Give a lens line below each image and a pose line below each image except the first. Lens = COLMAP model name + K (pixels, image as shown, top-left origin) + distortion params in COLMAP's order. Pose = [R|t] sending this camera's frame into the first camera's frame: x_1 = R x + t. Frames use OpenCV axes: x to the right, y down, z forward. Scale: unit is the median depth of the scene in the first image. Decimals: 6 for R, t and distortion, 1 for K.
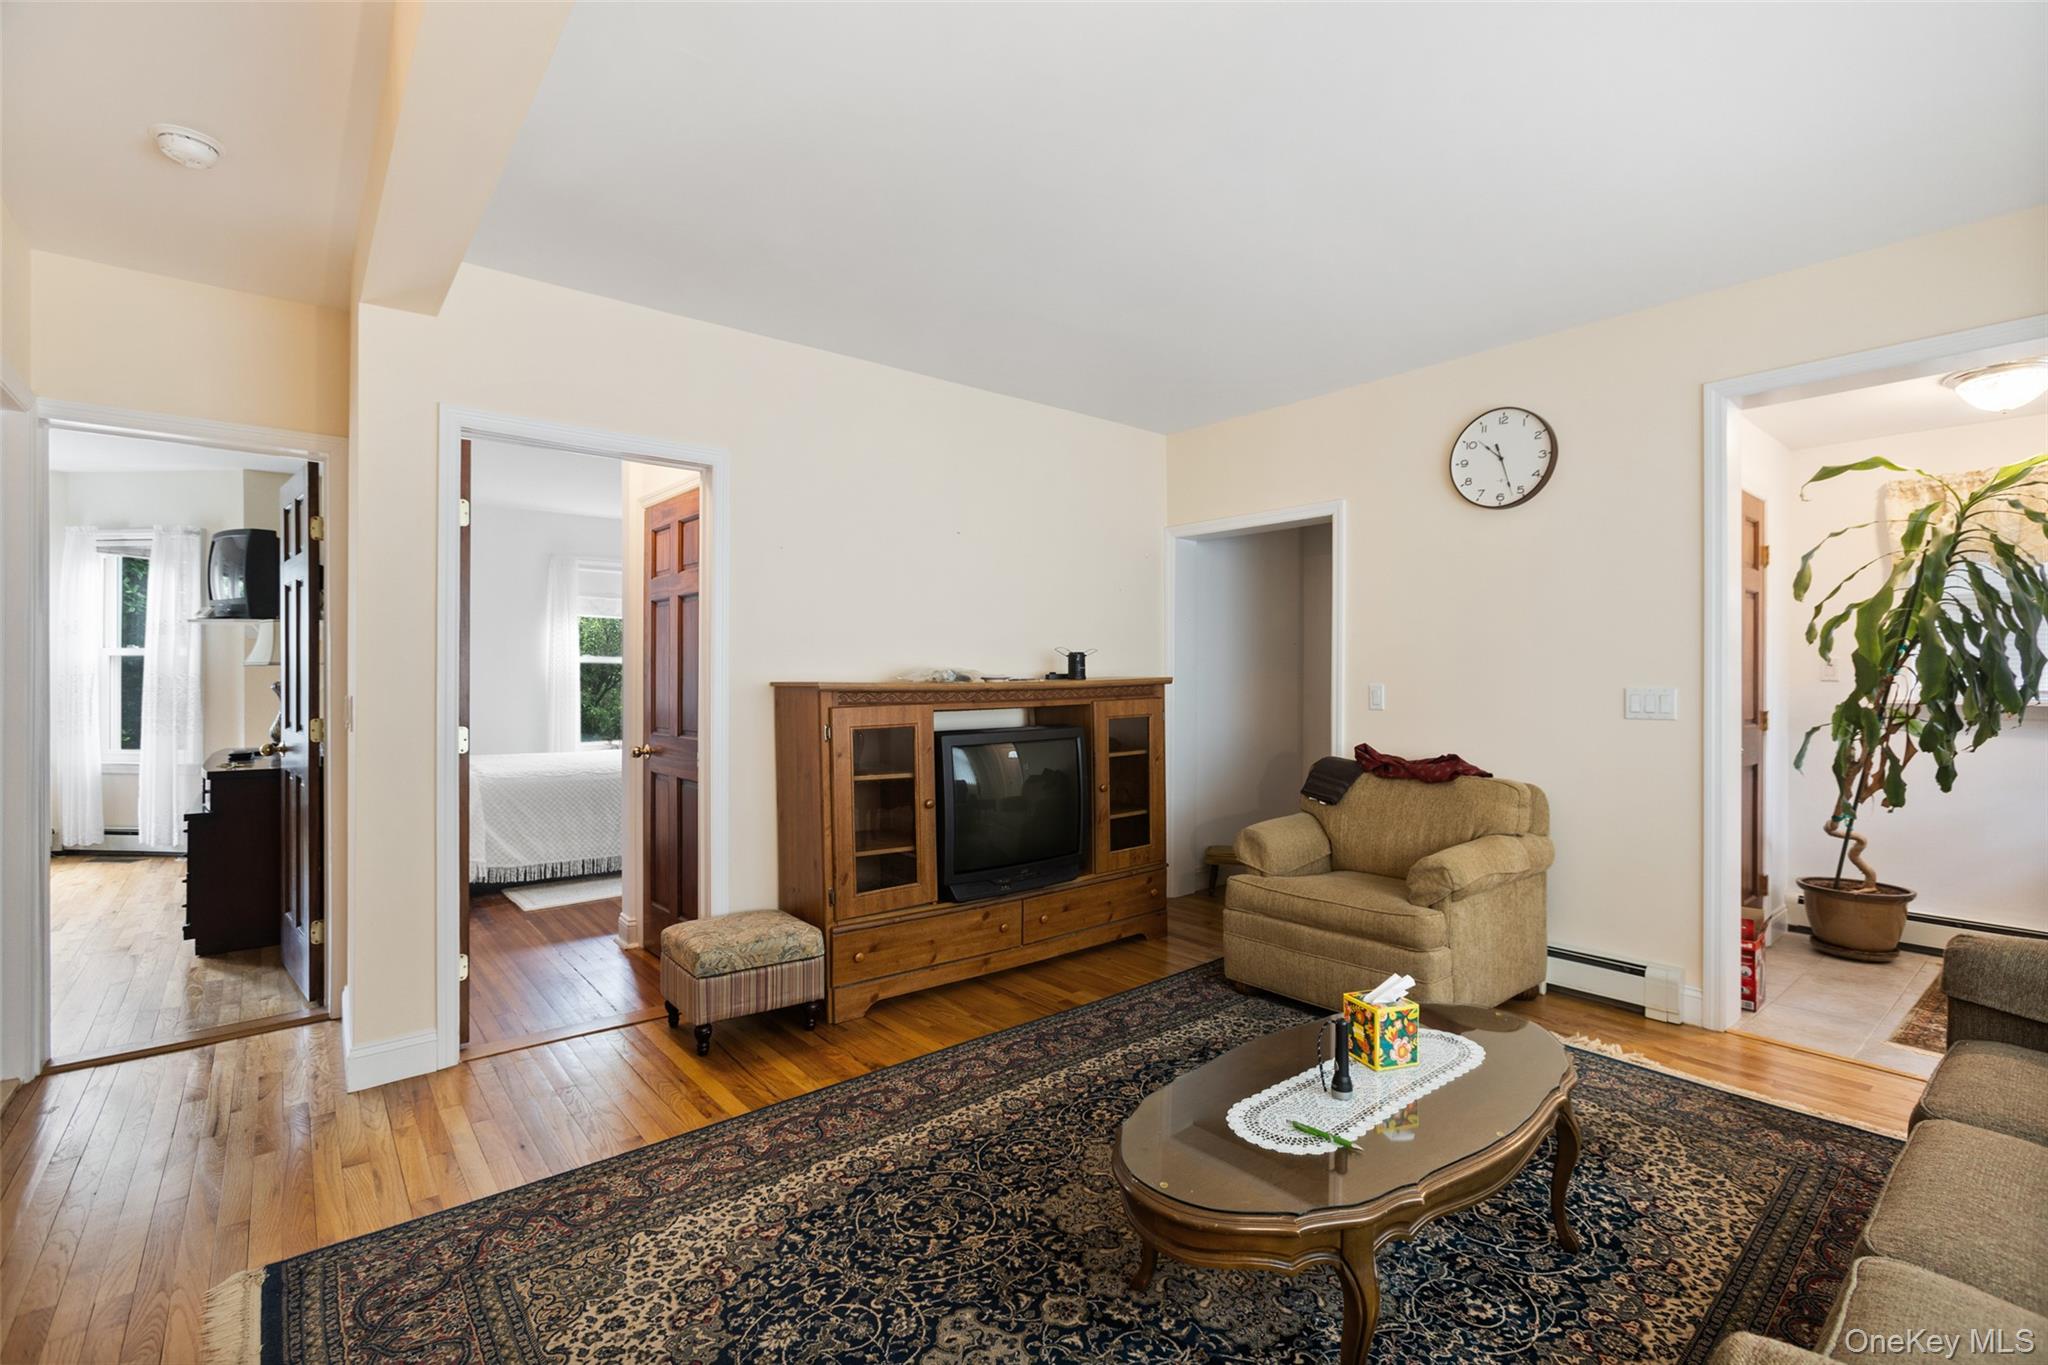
lens RADIAL K [[926.7, 0, 1027.6], [0, 926.7, 675.4], [0, 0, 1]] dist [-0.018219, 0.005013]
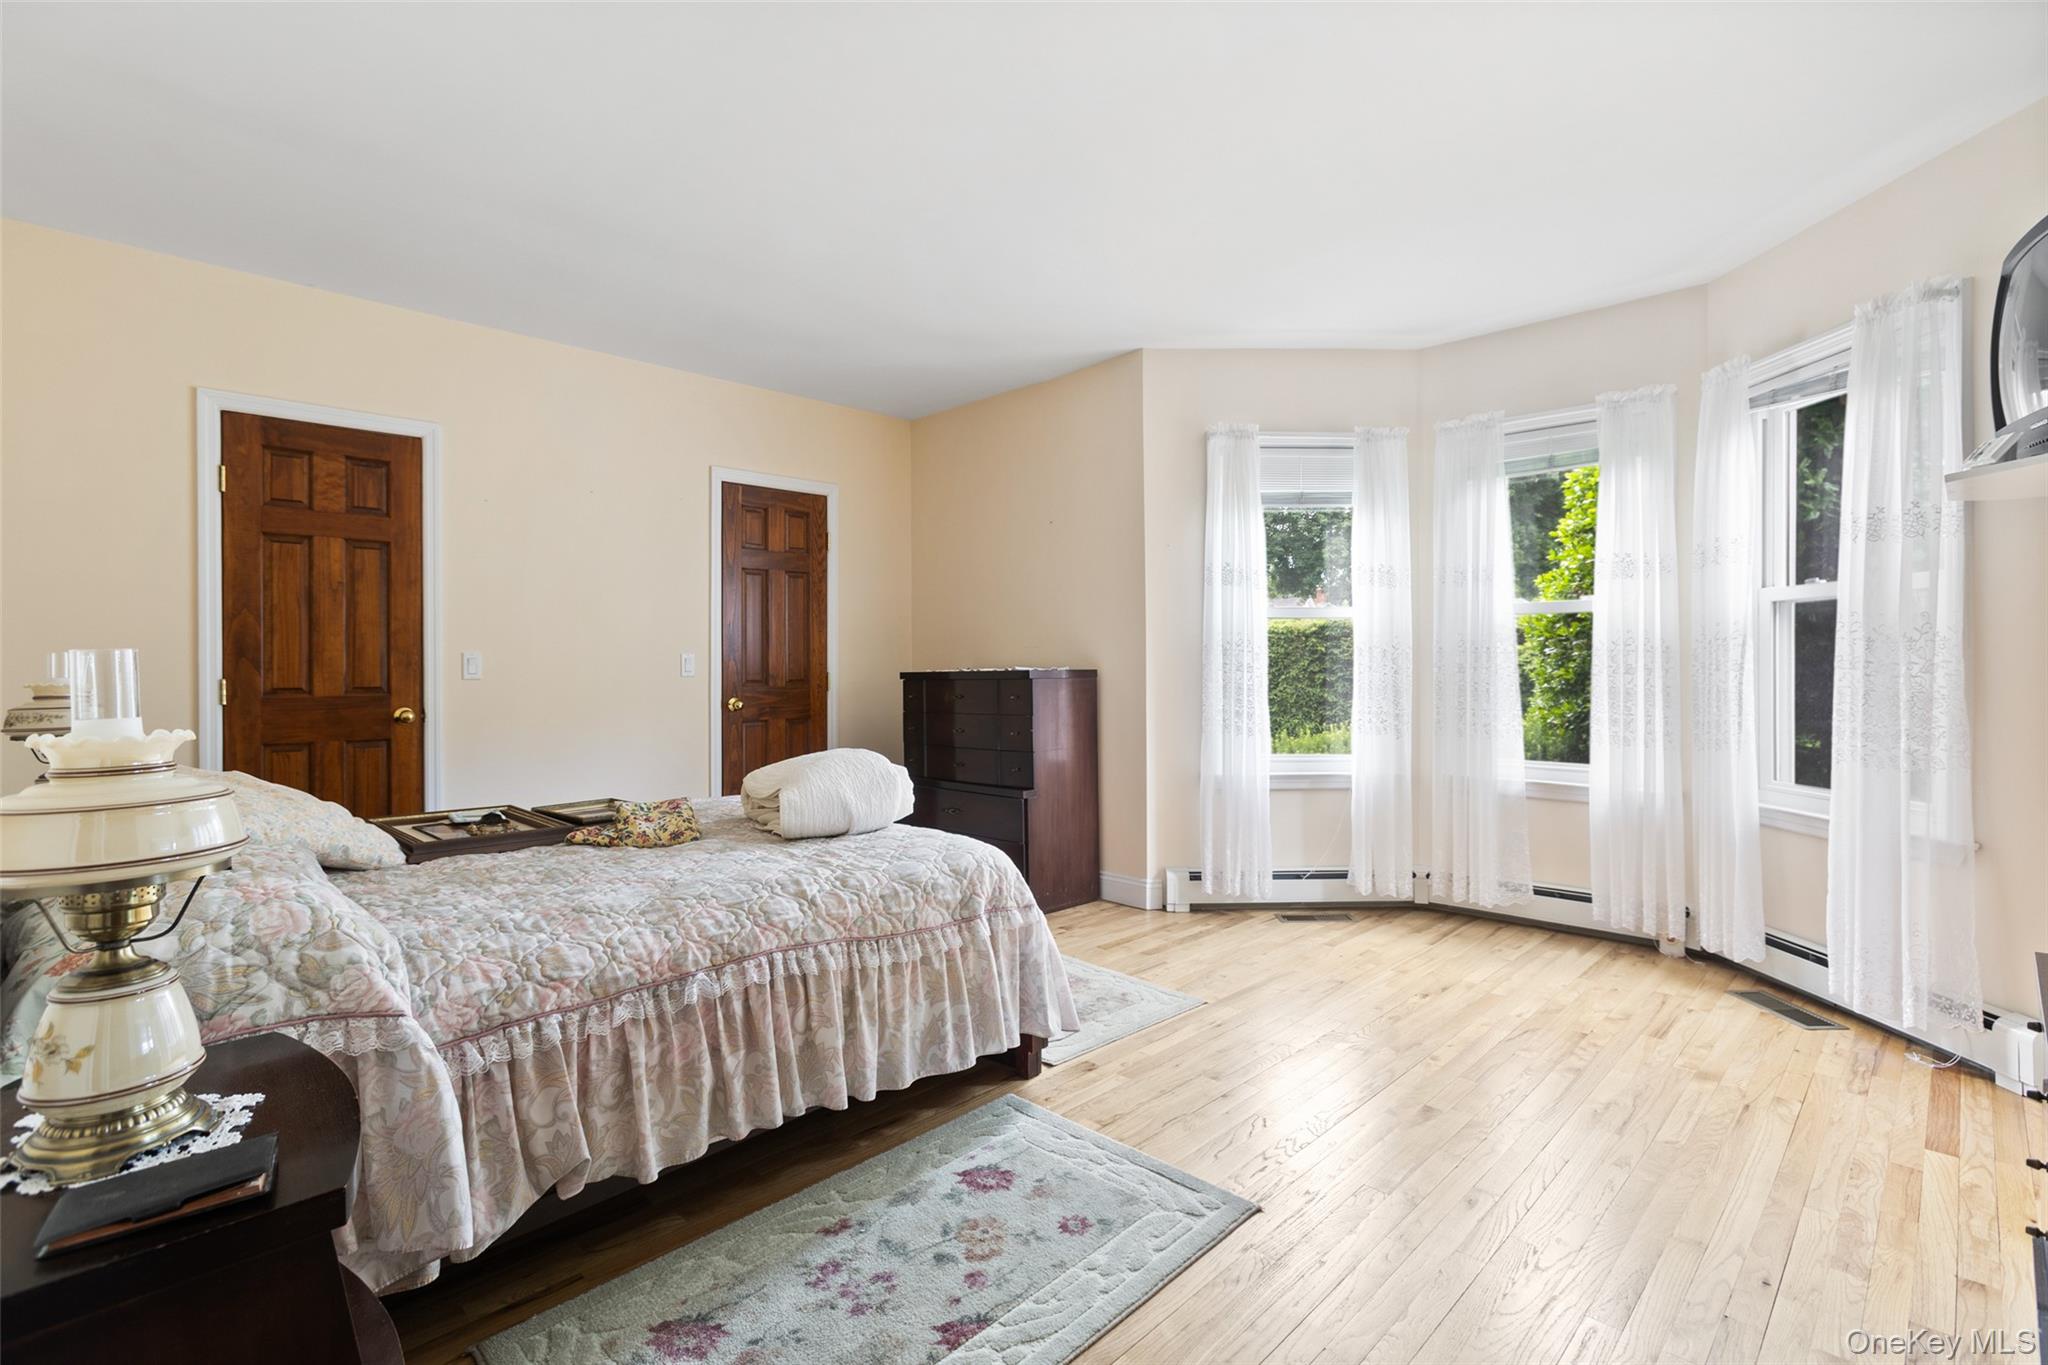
lens RADIAL K [[926.7, 0, 1045.8], [0, 926.7, 671.7], [0, 0, 1]] dist [-0.018219, 0.005013]
pose [[0.092069, 0.000809, -0.995752, -0.518540], [0.003458, 0.999993, 0.001132, 0.016461], [0.995747, -0.003547, 0.092066, 0.535438]]
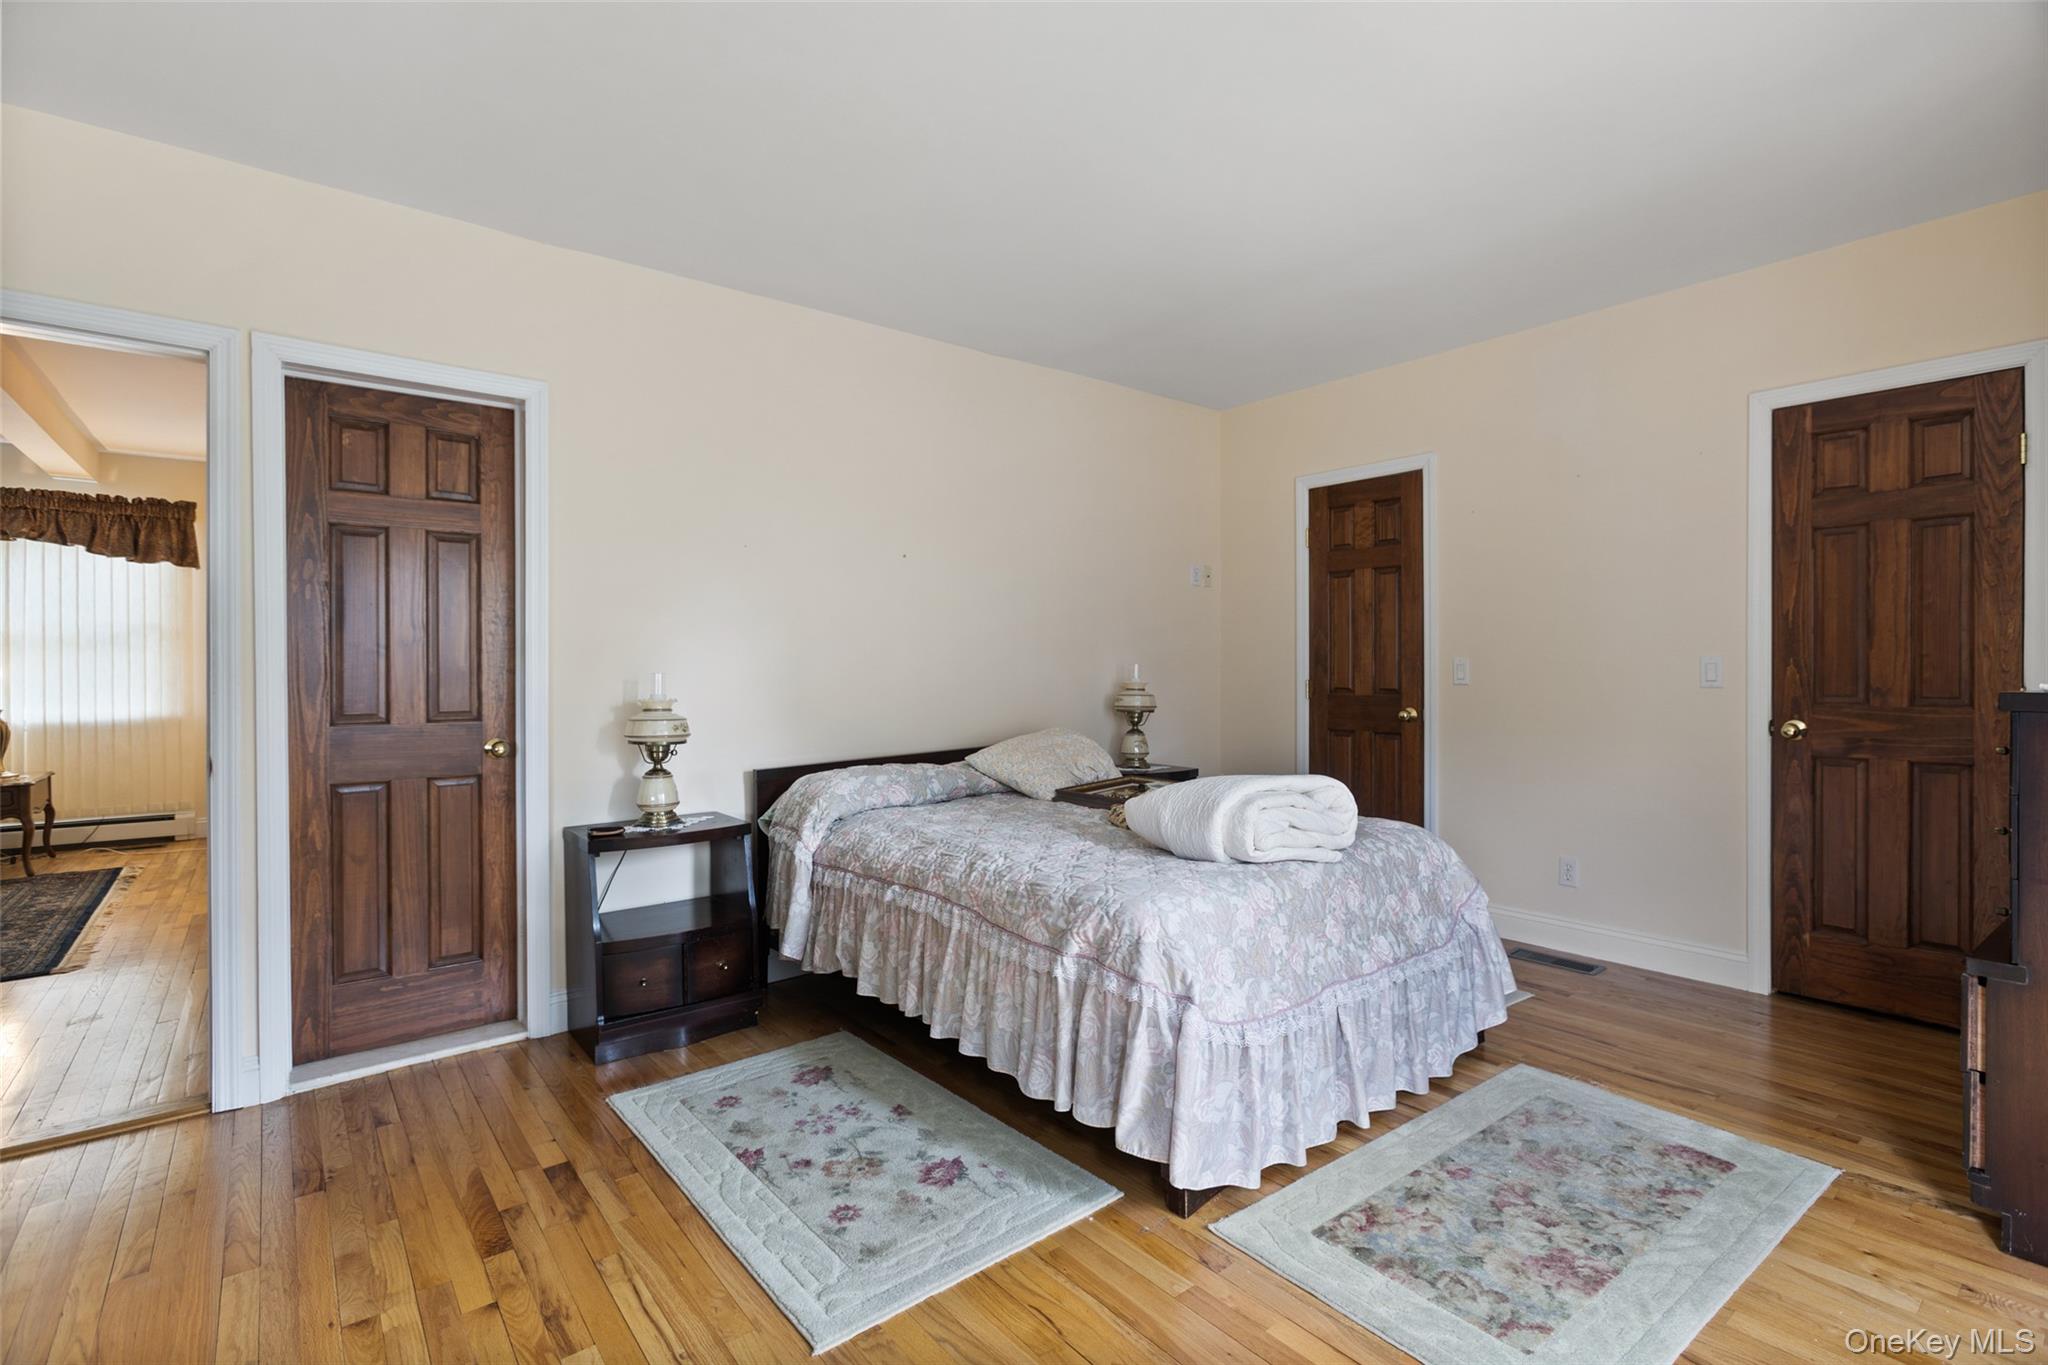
lens RADIAL K [[947.8, 0, 1033.9], [0, 947.8, 678.9], [0, 0, 1]] dist [-0.004374, -0.000287]
pose [[-0.999858, -0.002845, 0.016594, -1.002926], [-0.002580, 0.999870, 0.015913, 0.003765], [-0.016637, 0.015868, -0.999736, 1.008830]]
